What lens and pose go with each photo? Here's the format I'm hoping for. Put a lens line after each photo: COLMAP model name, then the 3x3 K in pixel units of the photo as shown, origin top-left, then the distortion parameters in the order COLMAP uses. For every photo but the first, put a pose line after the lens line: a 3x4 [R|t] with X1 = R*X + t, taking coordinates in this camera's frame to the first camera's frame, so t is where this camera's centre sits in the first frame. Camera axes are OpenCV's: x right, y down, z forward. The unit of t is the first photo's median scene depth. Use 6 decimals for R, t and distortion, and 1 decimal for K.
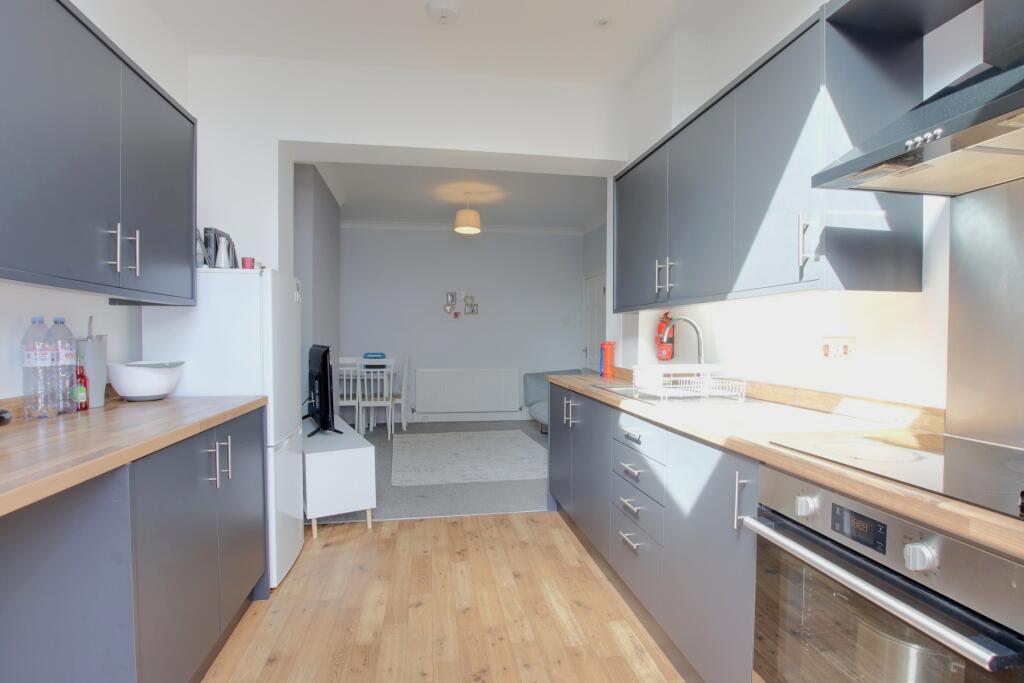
lens RADIAL K [[489.8, 0, 510.9], [0, 489.8, 349.1], [0, 0, 1]] dist [-0.000632, -0.000033]
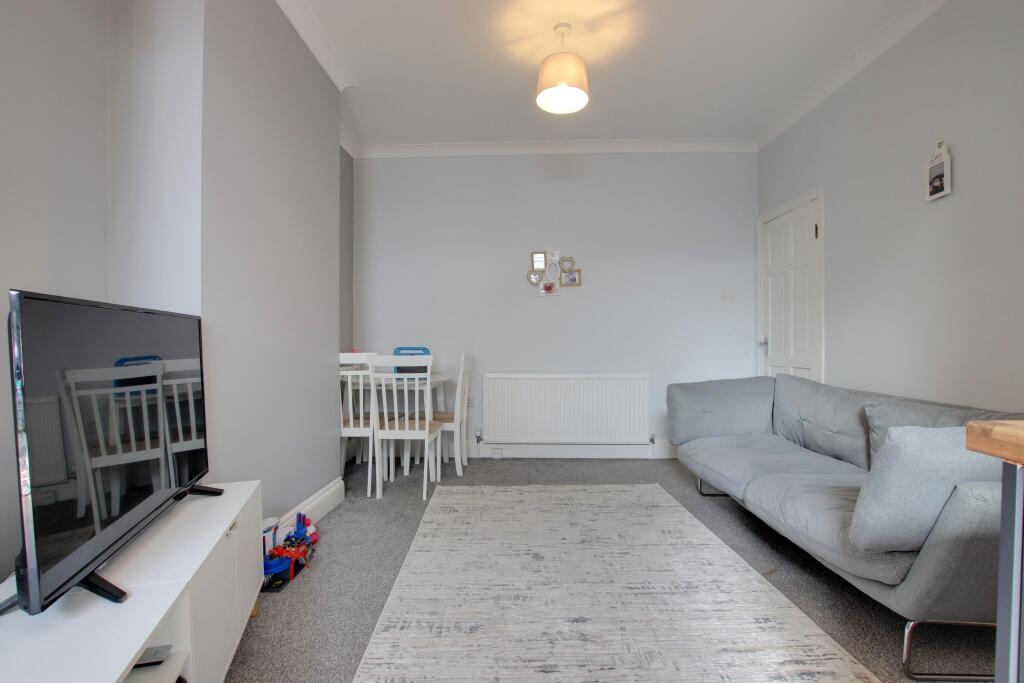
lens RADIAL K [[489.8, 0, 510.9], [0, 489.8, 349.1], [0, 0, 1]] dist [-0.000632, -0.000033]
pose [[0.979436, -0.003524, -0.201724, -0.034117], [0.001970, 0.999967, -0.007902, 0.015543], [0.201745, 0.007342, 0.979411, 0.431653]]
